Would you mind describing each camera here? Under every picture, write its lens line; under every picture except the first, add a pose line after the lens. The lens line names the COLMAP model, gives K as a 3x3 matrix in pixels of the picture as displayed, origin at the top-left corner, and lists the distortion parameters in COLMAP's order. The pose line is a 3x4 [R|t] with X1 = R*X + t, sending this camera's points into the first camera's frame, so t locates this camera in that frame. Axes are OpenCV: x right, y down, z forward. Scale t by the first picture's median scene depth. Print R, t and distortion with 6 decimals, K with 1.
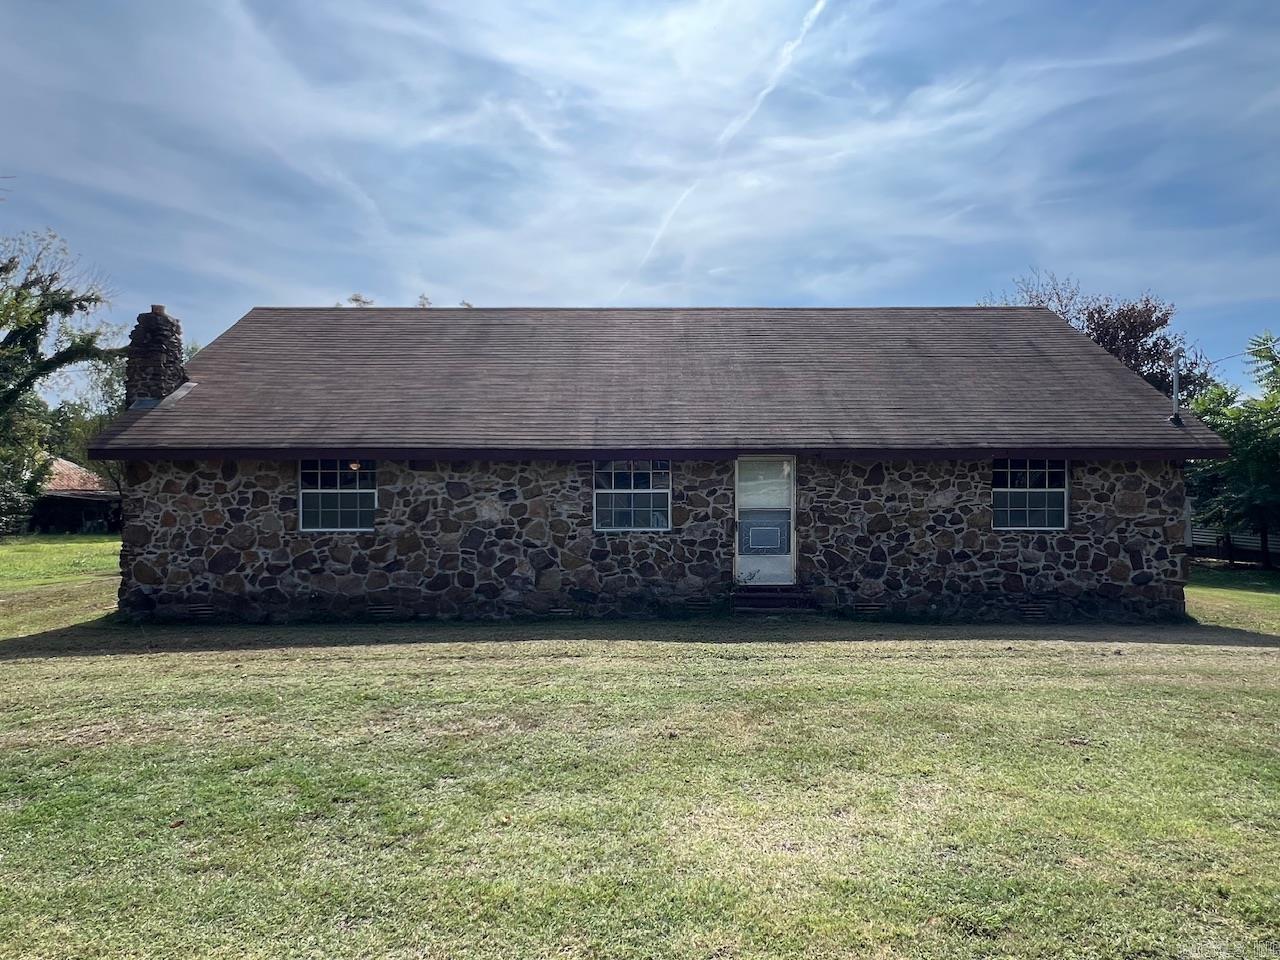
lens RADIAL K [[743.7, 0, 639.9], [0, 743.7, 487.5], [0, 0, 1]] dist [0.009327, -0.001780]
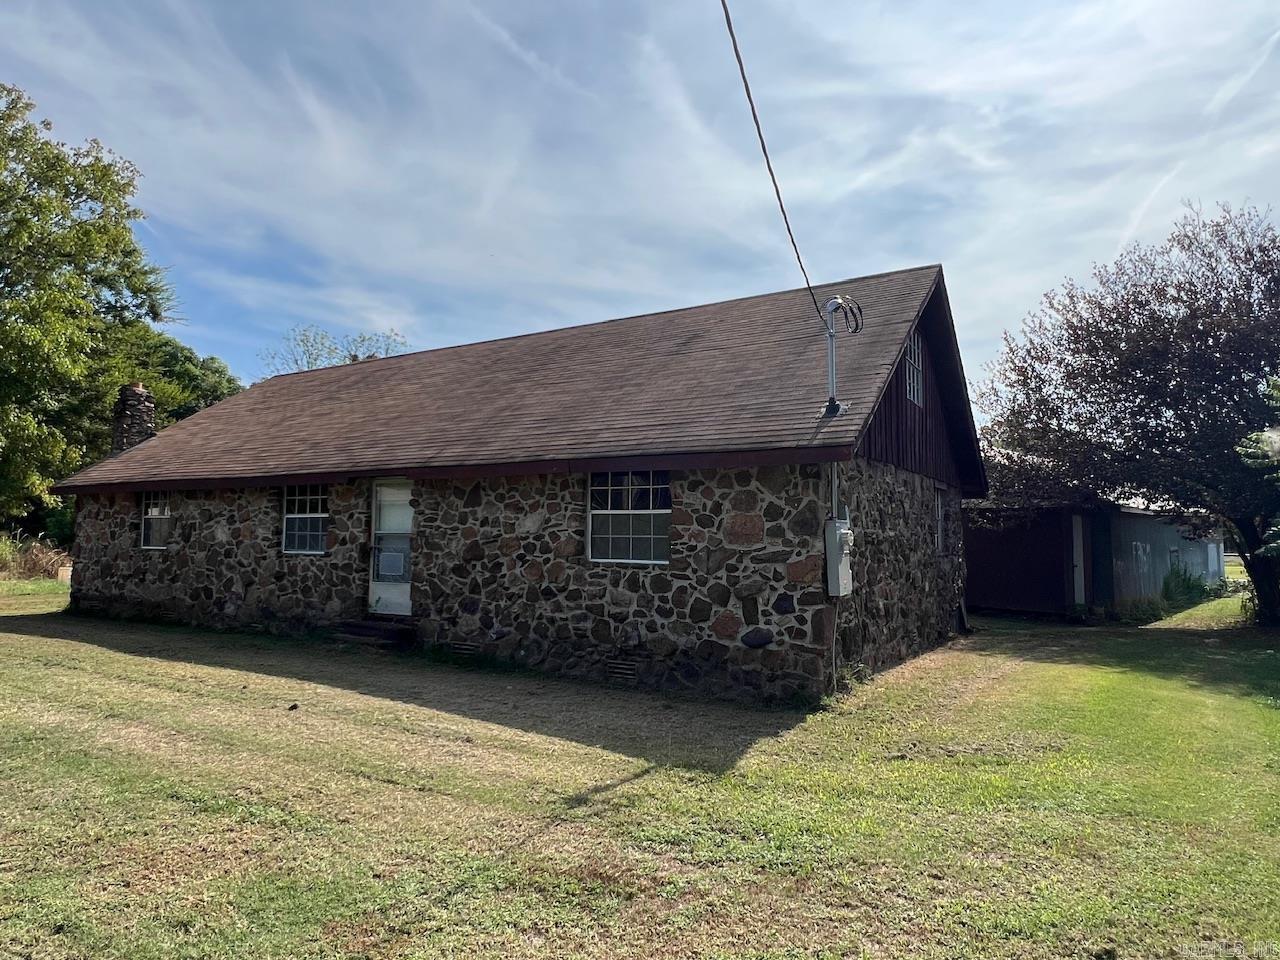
lens RADIAL K [[743.7, 0, 640.2], [0, 743.7, 474.5], [0, 0, 1]] dist [0.009327, -0.001780]
pose [[0.856680, -0.032978, -0.514794, 0.943752], [-0.001987, 0.997736, -0.067221, 0.016649], [0.515845, 0.058610, 0.854675, 0.343192]]
